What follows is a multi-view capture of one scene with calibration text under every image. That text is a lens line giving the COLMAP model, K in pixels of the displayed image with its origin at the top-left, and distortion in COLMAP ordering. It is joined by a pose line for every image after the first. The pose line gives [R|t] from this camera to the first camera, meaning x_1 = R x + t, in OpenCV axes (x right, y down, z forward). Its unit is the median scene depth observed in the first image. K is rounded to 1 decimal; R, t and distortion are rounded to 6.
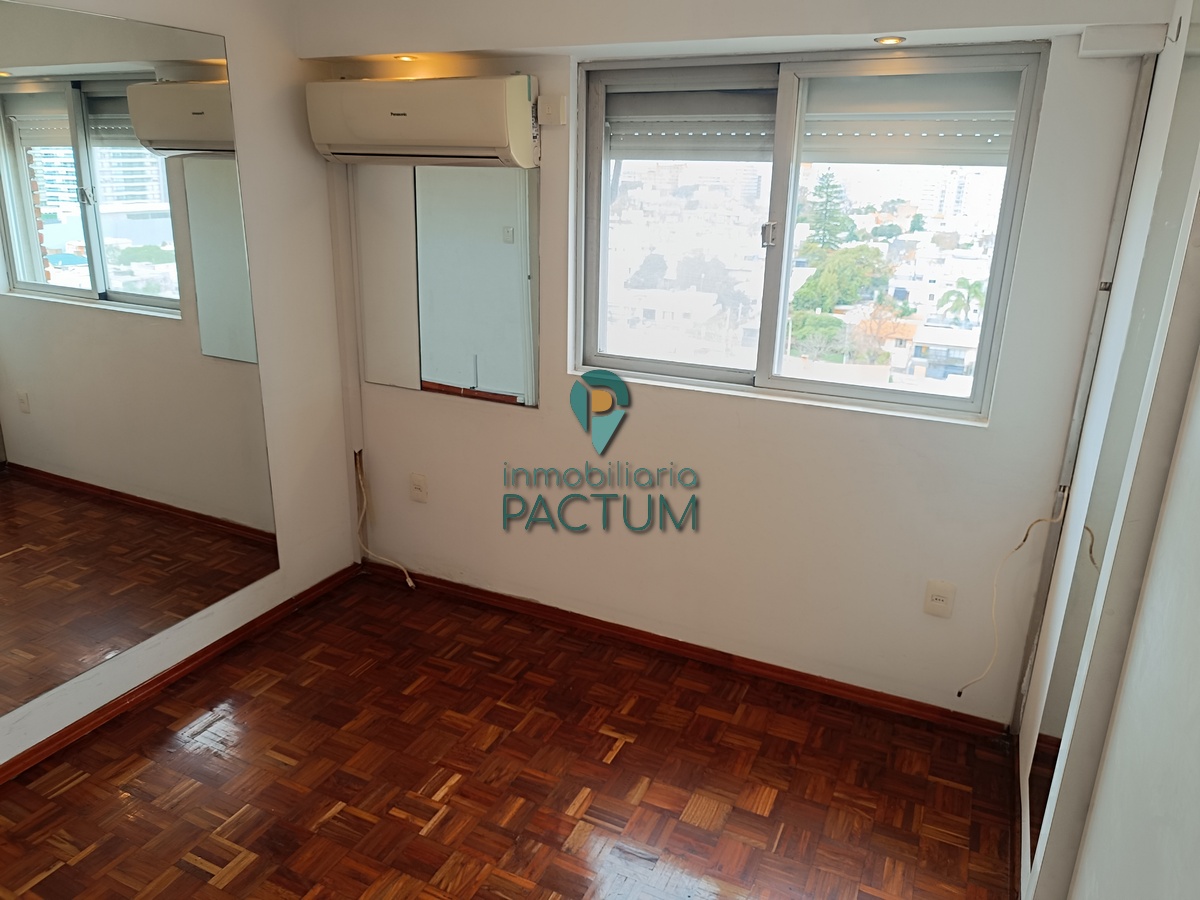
lens RADIAL K [[832.4, 0, 623.1], [0, 832.4, 447.1], [0, 0, 1]] dist [0.013376, -0.001512]
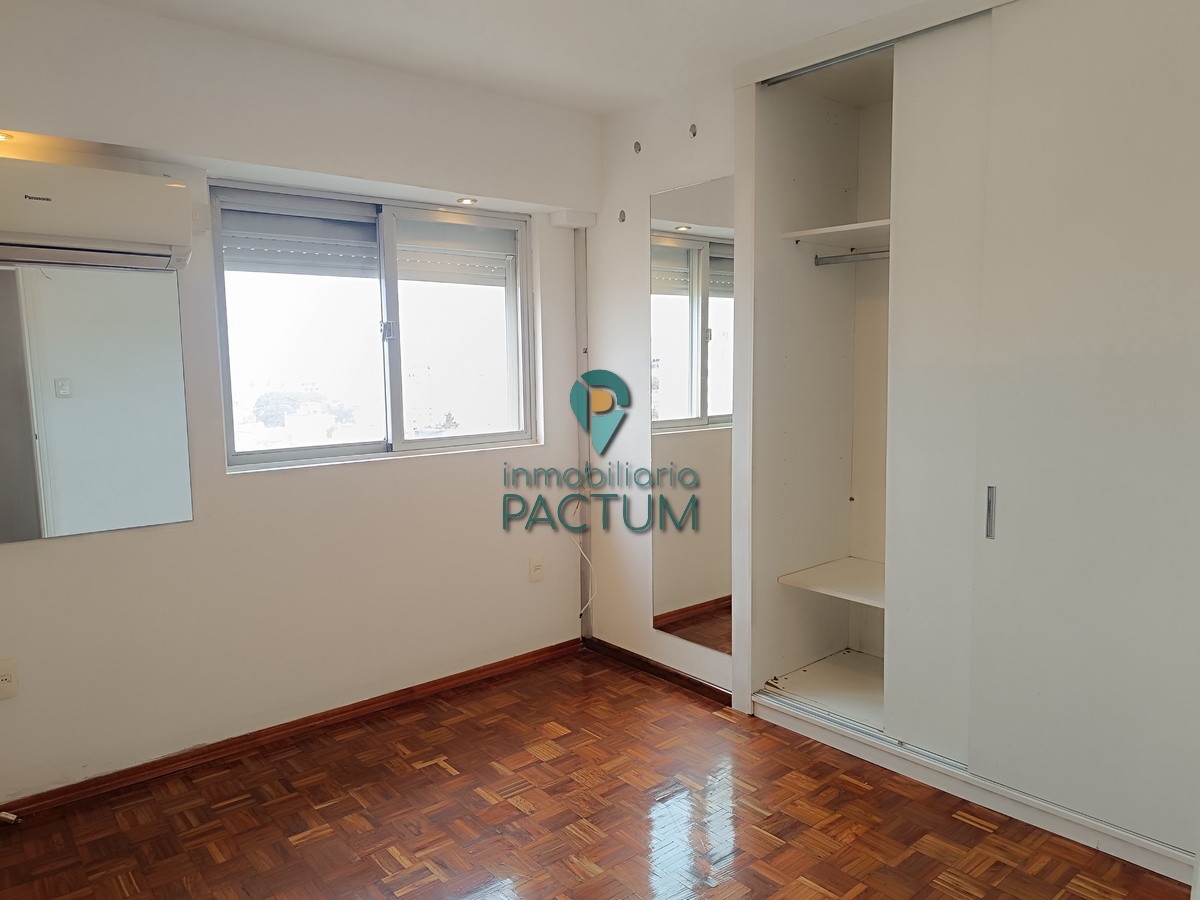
lens RADIAL K [[846.3, 0, 565.7], [0, 846.3, 449.0], [0, 0, 1]] dist [0.049913, -0.001652]
pose [[0.443731, -0.124134, 0.887521, -0.886043], [0.300855, 0.953517, -0.017053, 0.022953], [-0.844150, 0.274582, 0.460452, 0.217561]]
